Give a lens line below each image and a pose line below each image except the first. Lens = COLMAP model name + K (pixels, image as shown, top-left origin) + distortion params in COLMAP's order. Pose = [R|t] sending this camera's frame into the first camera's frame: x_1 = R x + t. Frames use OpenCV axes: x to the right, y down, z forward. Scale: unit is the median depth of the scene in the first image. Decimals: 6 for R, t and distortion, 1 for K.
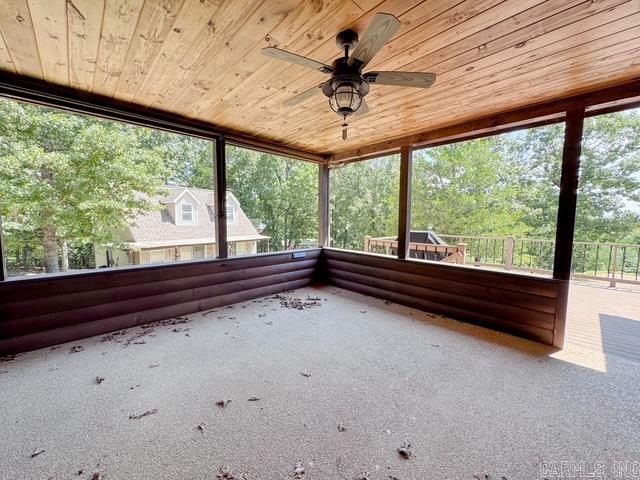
lens RADIAL K [[255.5, 0, 319.3], [0, 255.5, 241.1], [0, 0, 1]] dist [-0.002278, 0.000171]
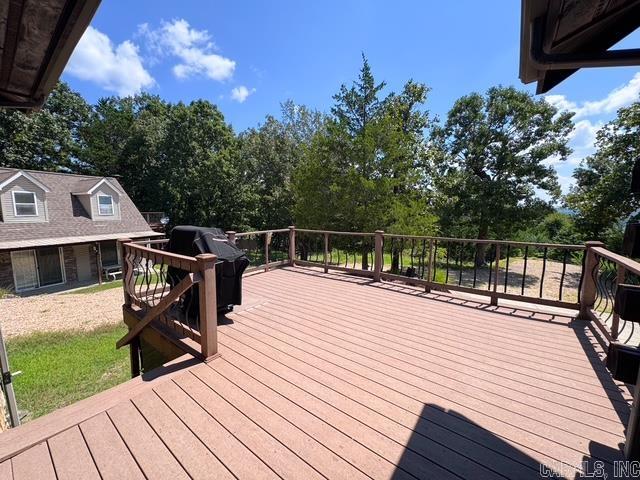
lens RADIAL K [[255.5, 0, 320.6], [0, 255.5, 241.9], [0, 0, 1]] dist [-0.002278, 0.000171]
pose [[0.986620, -0.032758, 0.159709, 0.195511], [0.027435, 0.998996, 0.035418, -0.007104], [-0.160709, -0.030562, 0.986529, 0.135921]]
